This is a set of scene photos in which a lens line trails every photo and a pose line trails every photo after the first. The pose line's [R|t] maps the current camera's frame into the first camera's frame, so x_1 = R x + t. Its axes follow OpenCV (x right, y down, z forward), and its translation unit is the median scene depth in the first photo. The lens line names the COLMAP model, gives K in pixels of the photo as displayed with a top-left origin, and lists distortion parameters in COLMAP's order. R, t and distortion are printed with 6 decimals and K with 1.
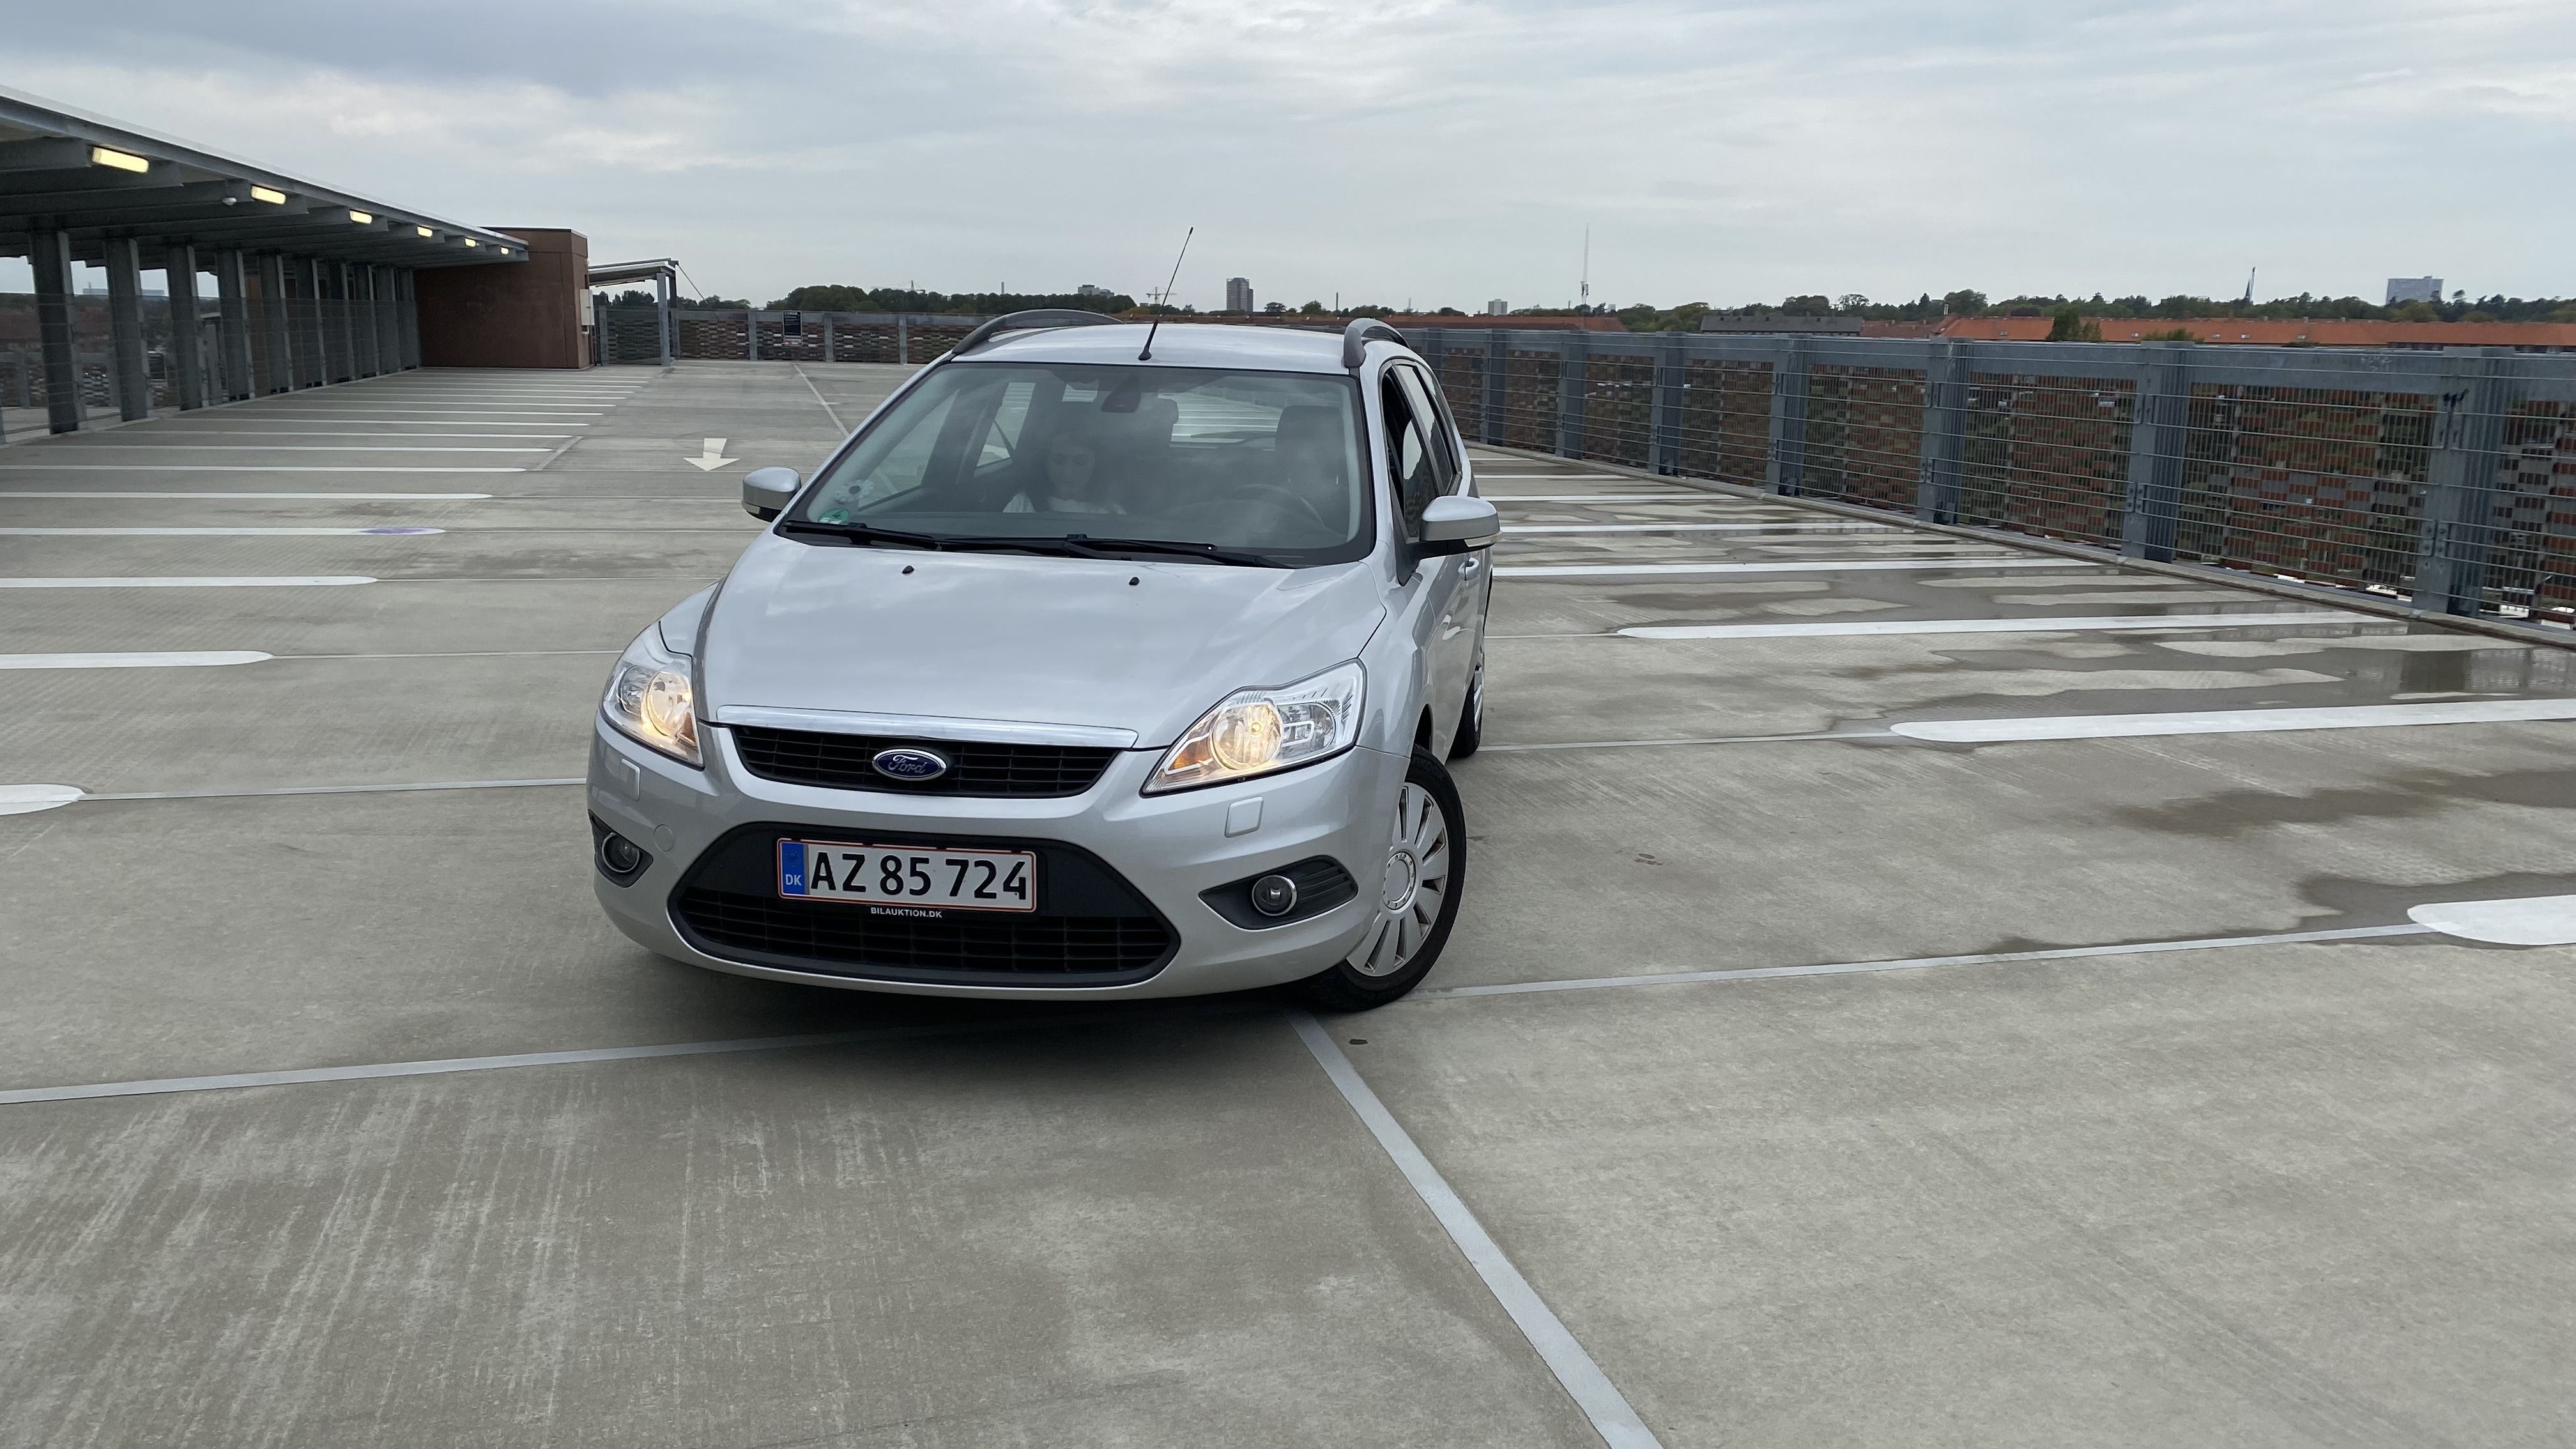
lens RADIAL K [[1978.5, 0, 1288.0], [0, 1978.5, 724.5], [0, 0, 1]] dist [0.085439, -0.131342]
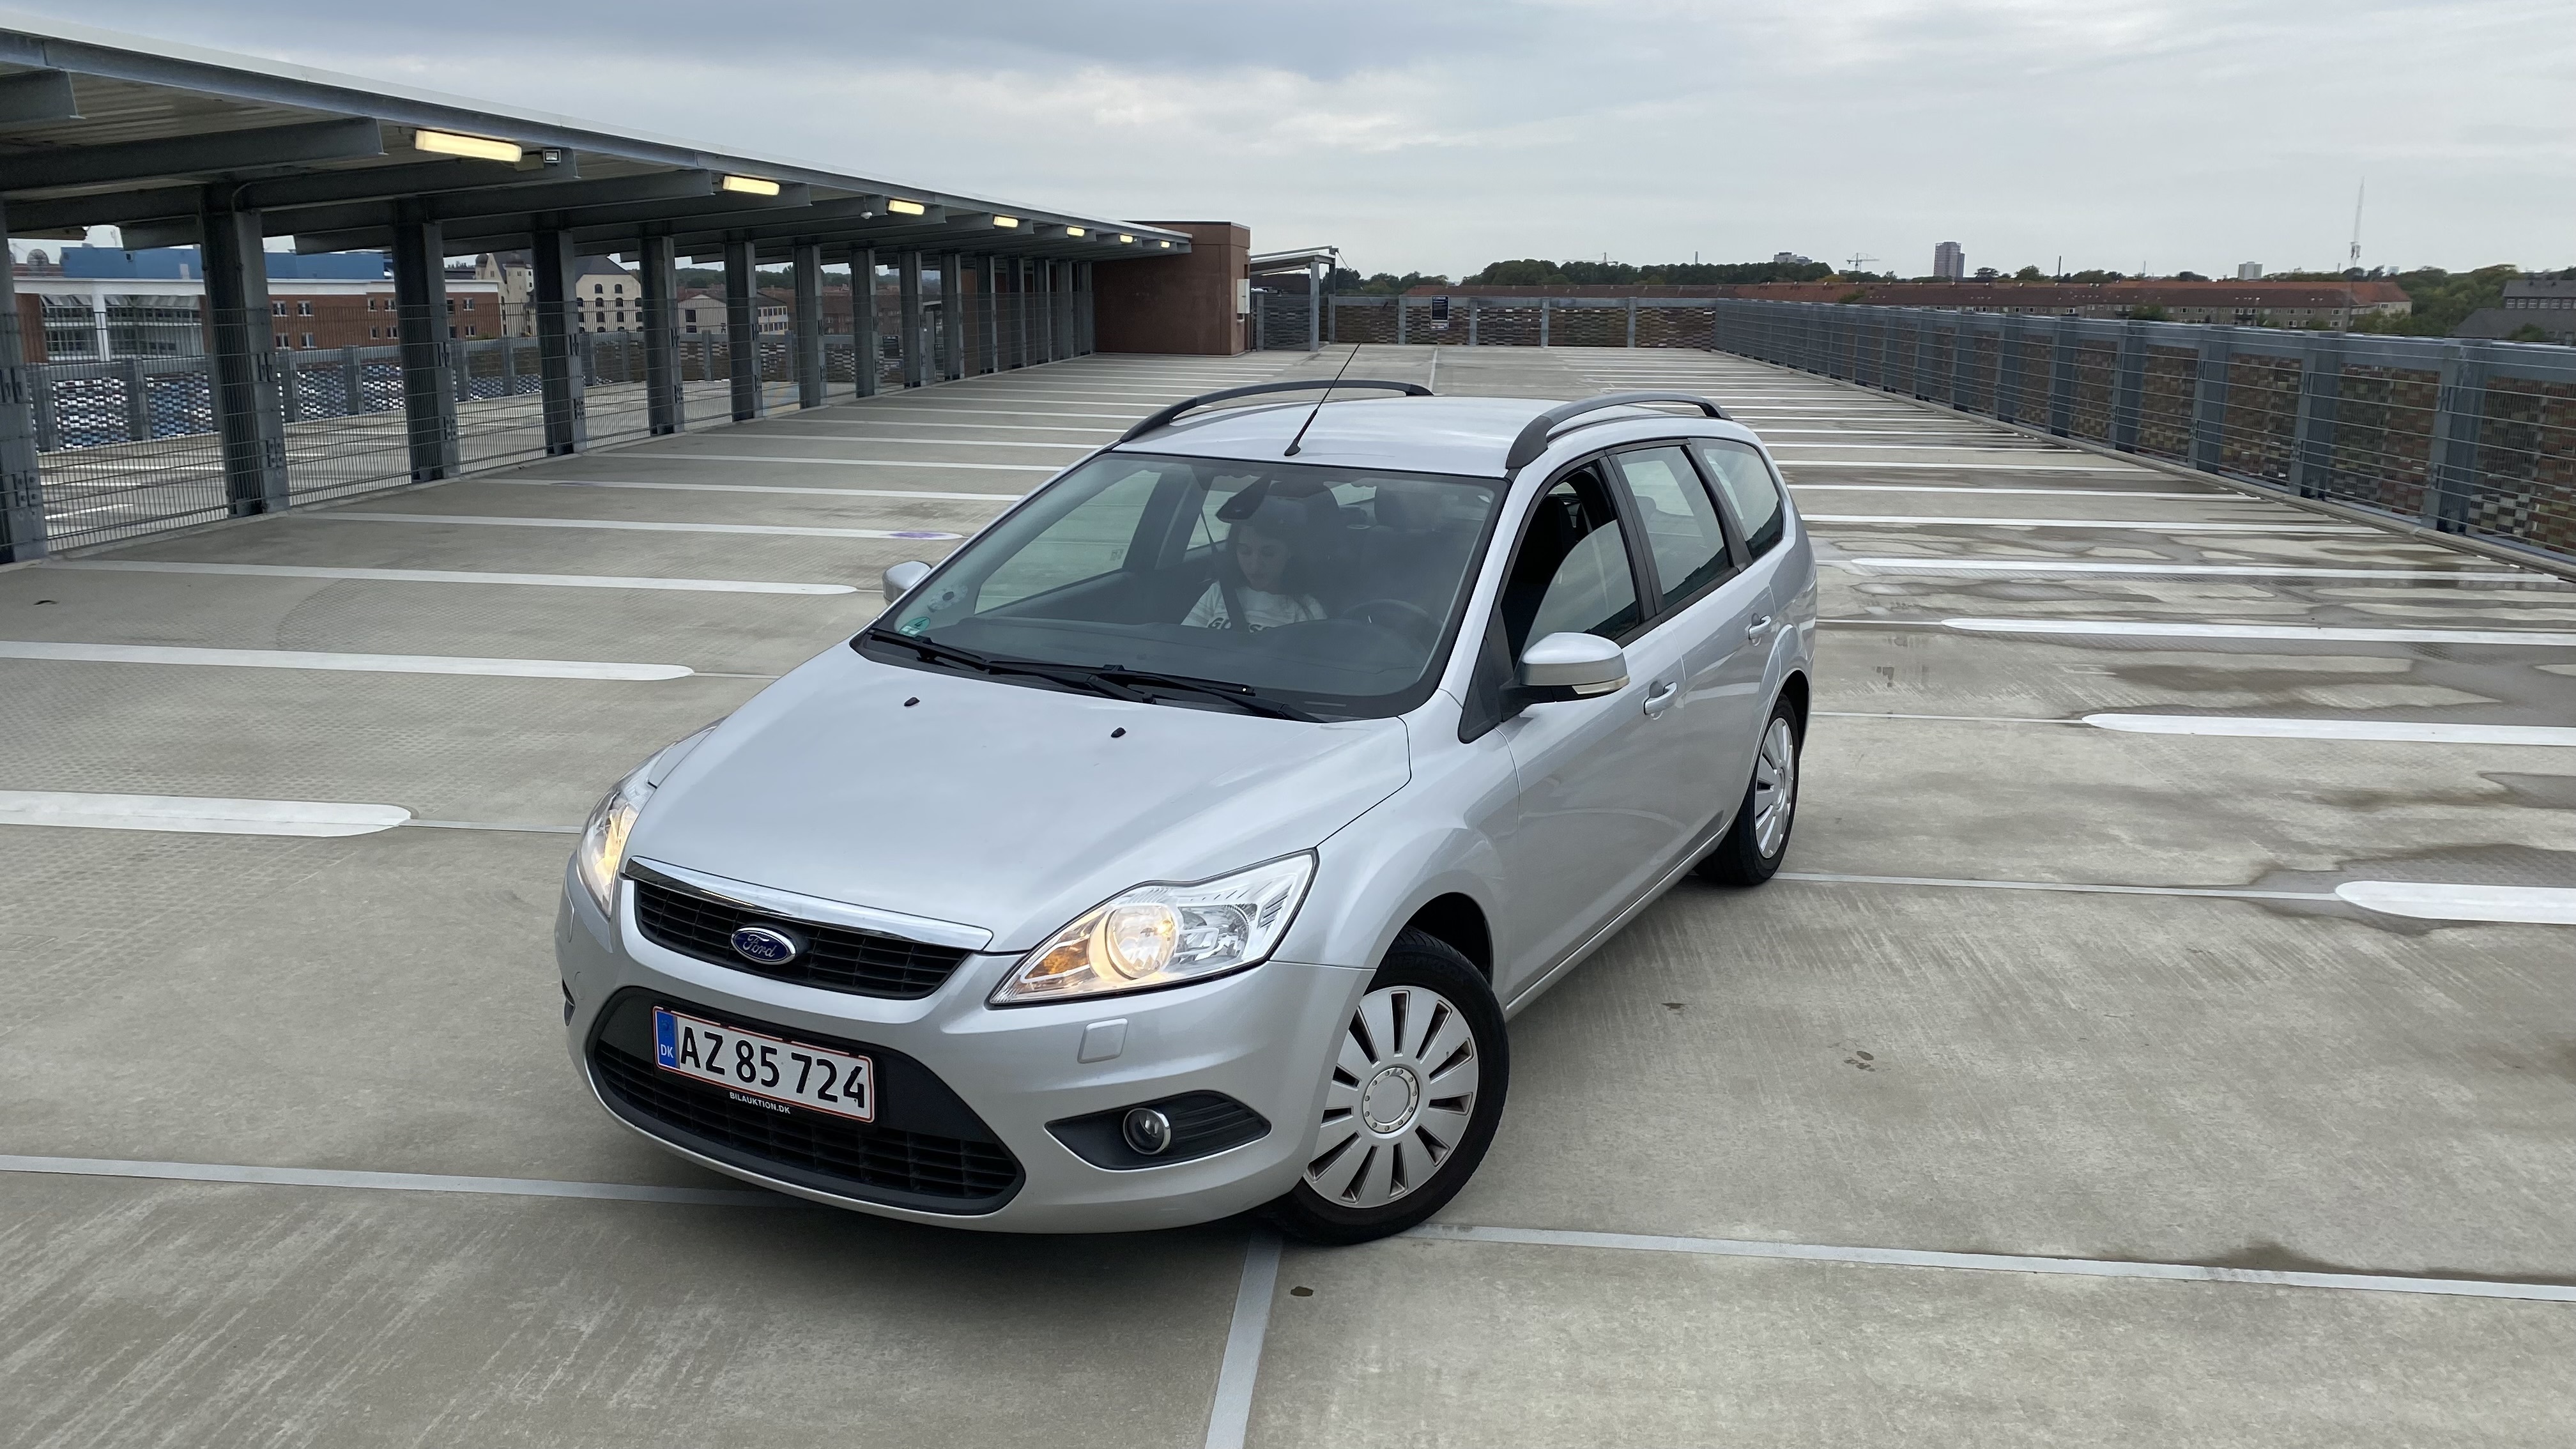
lens RADIAL K [[1978.5, 0, 1288.0], [0, 1978.5, 724.5], [0, 0, 1]] dist [0.085439, -0.131342]
pose [[0.944895, 0.065711, -0.320711, 0.301329], [-0.061448, 0.997836, 0.023407, -0.108861], [0.321555, -0.002410, 0.946888, 0.187874]]
